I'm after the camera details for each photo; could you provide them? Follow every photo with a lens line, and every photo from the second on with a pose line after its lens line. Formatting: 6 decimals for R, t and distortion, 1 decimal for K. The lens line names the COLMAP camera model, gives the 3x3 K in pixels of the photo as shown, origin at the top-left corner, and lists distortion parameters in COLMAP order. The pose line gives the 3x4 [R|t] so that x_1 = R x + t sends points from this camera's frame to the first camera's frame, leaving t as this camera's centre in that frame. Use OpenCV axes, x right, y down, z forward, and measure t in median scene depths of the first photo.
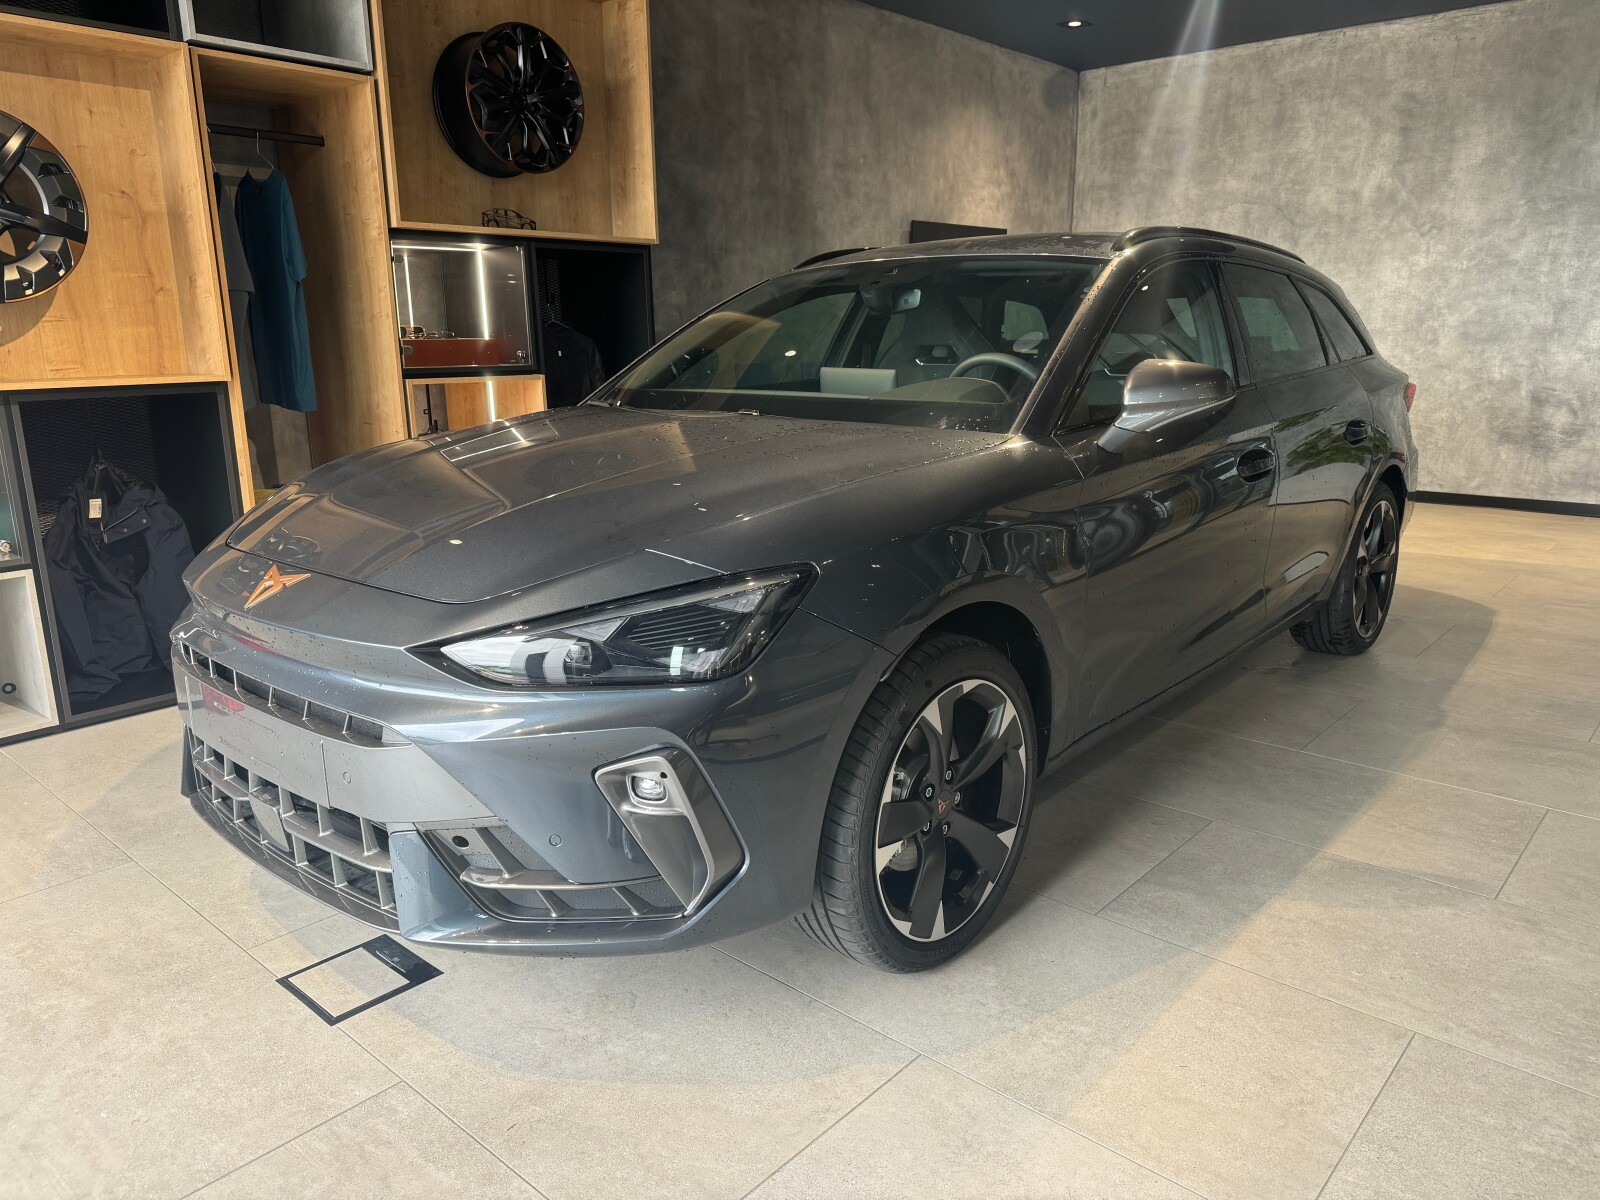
lens RADIAL K [[1125.7, 0, 811.9], [0, 1125.7, 595.3], [0, 0, 1]] dist [0.006494, -0.010734]
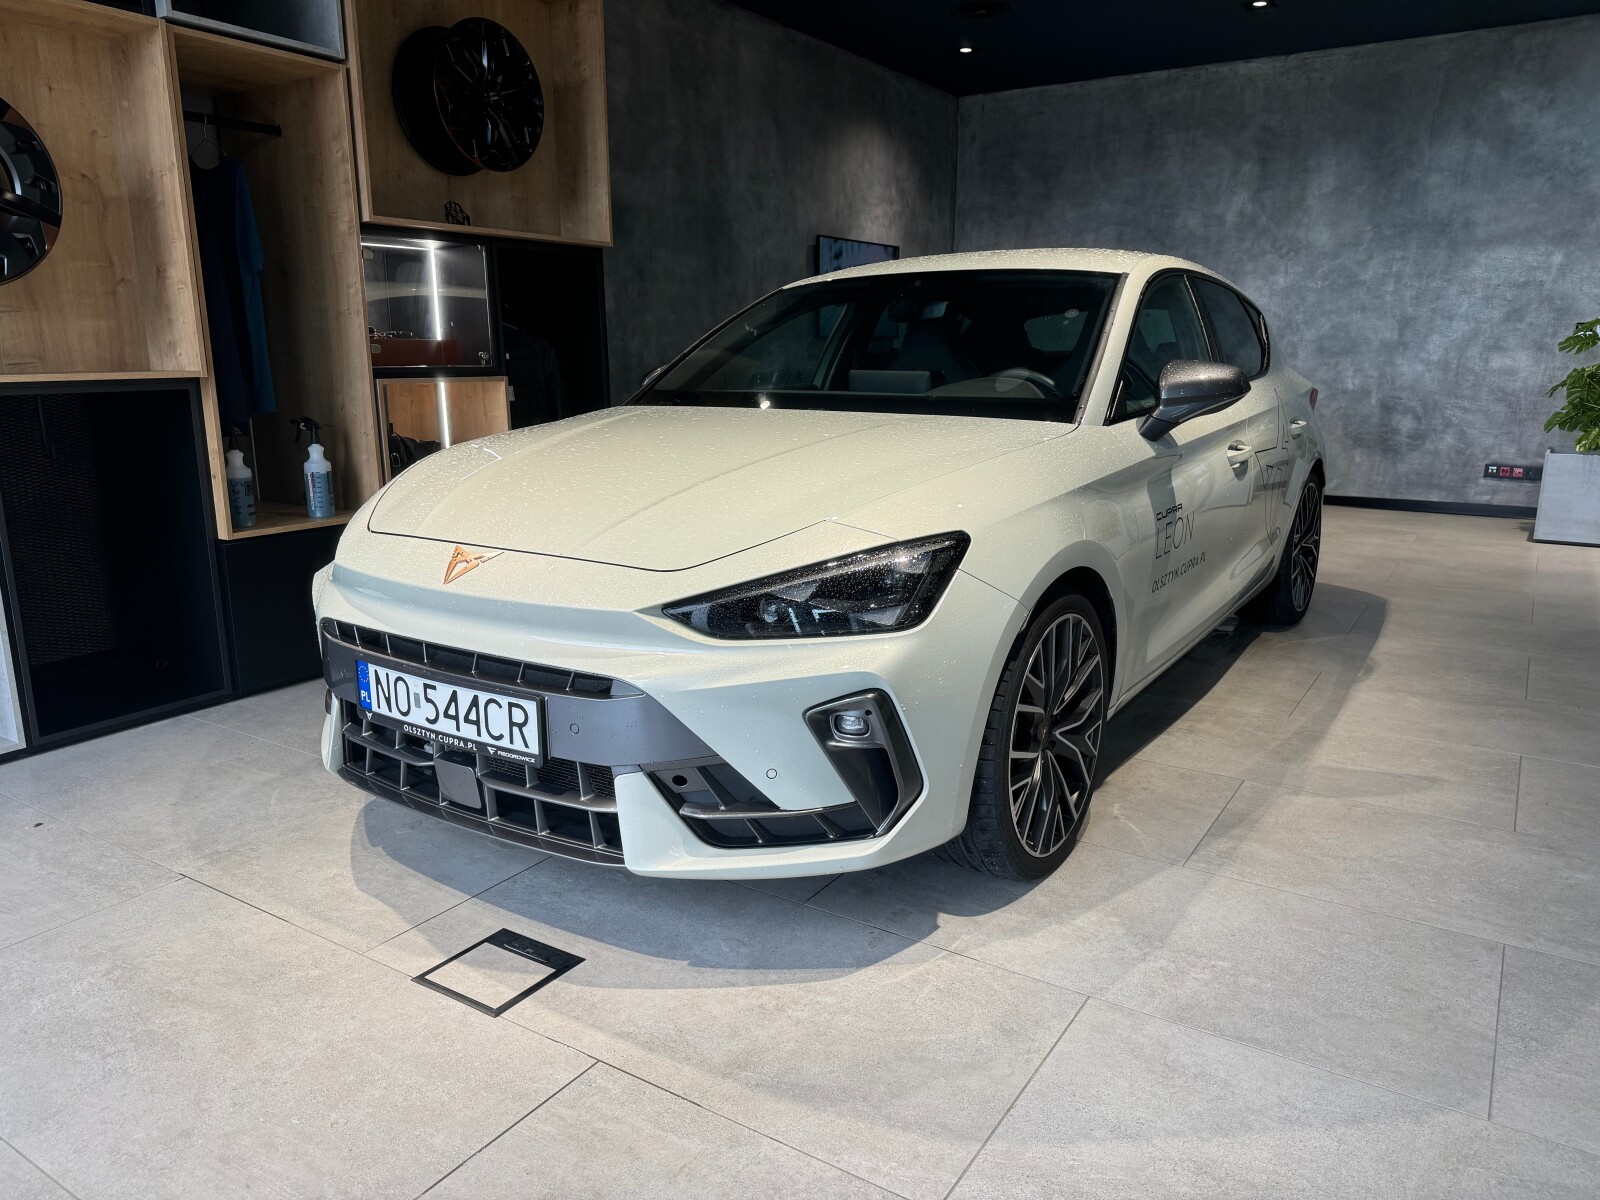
lens RADIAL K [[1122.1, 0, 802.3], [0, 1122.1, 599.3], [0, 0, 1]] dist [0.012558, -0.016879]
pose [[0.989286, -0.026543, 0.143555, -0.081648], [0.028732, 0.999500, -0.013199, 0.011573], [-0.143133, 0.017182, 0.989554, -0.001488]]
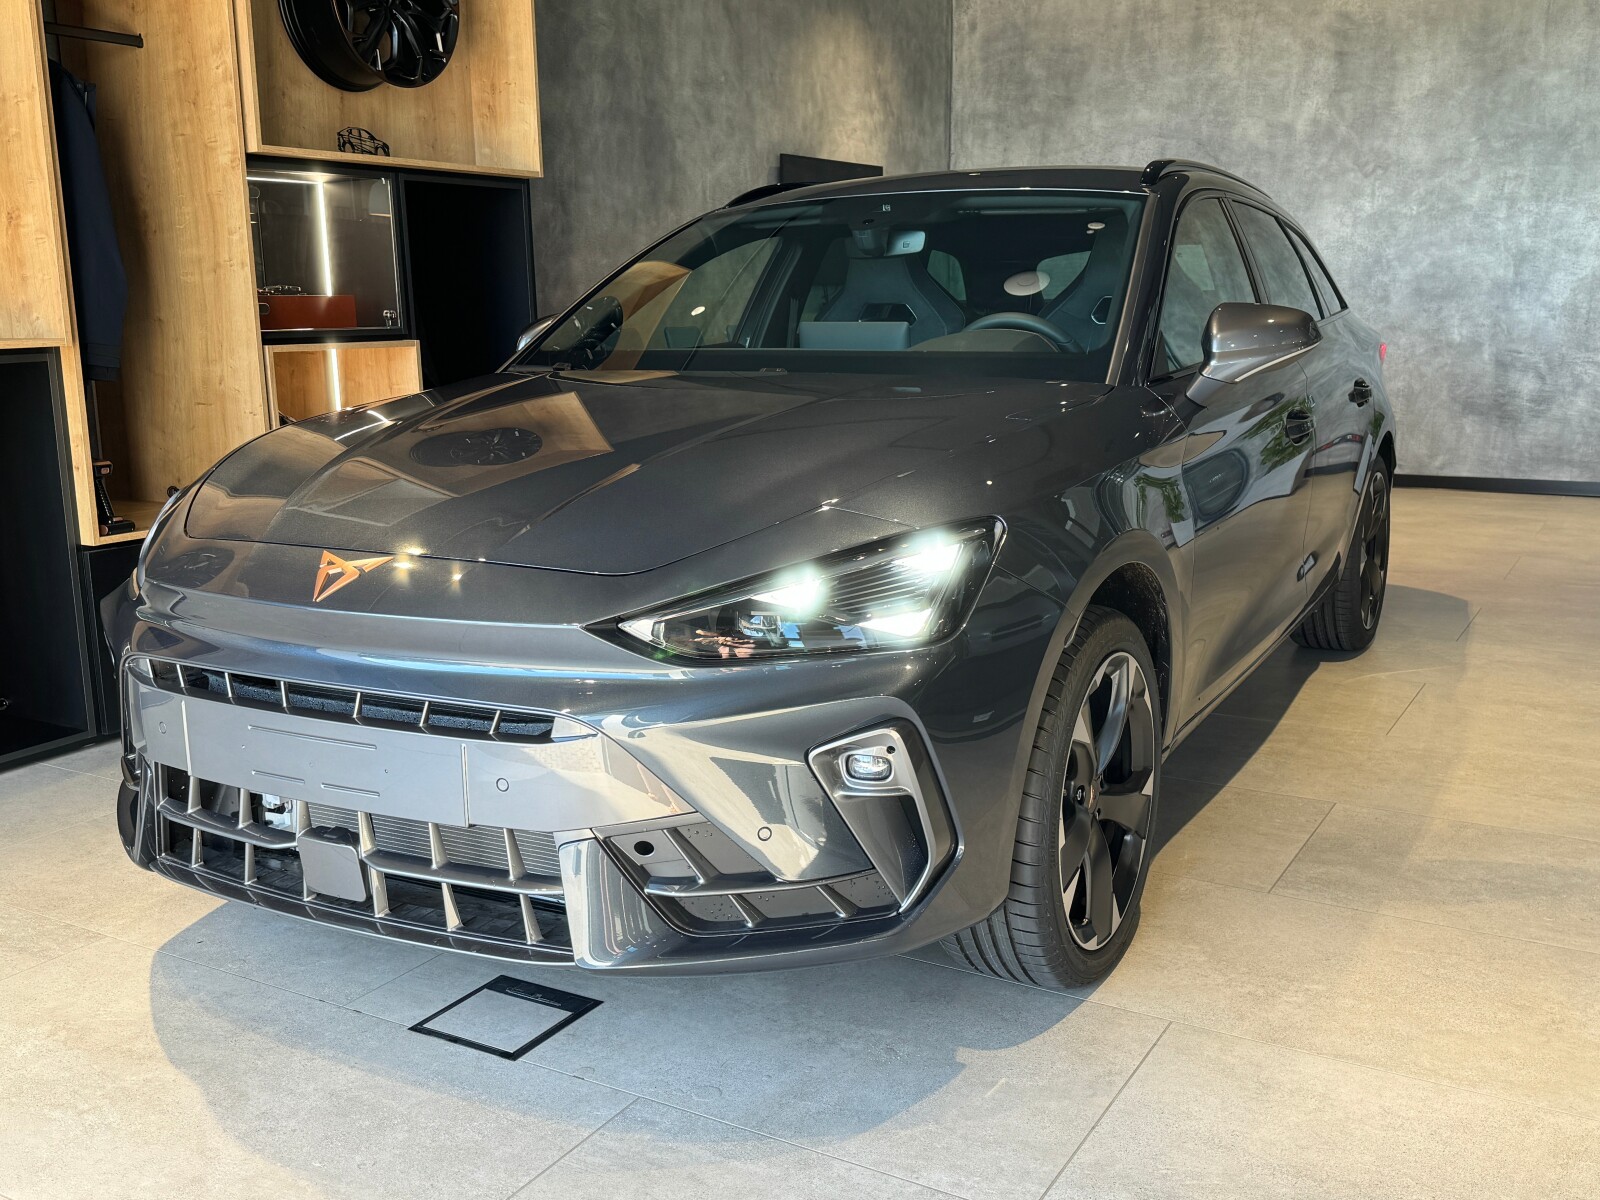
lens RADIAL K [[1521.9, 0, 798.2], [0, 1521.9, 600.6], [0, 0, 1]] dist [0.066192, -0.116641]
pose [[0.982115, -0.041839, 0.183577, -0.114758], [0.048697, 0.998268, -0.033010, 0.021572], [-0.181878, 0.041359, 0.982451, -0.059247]]
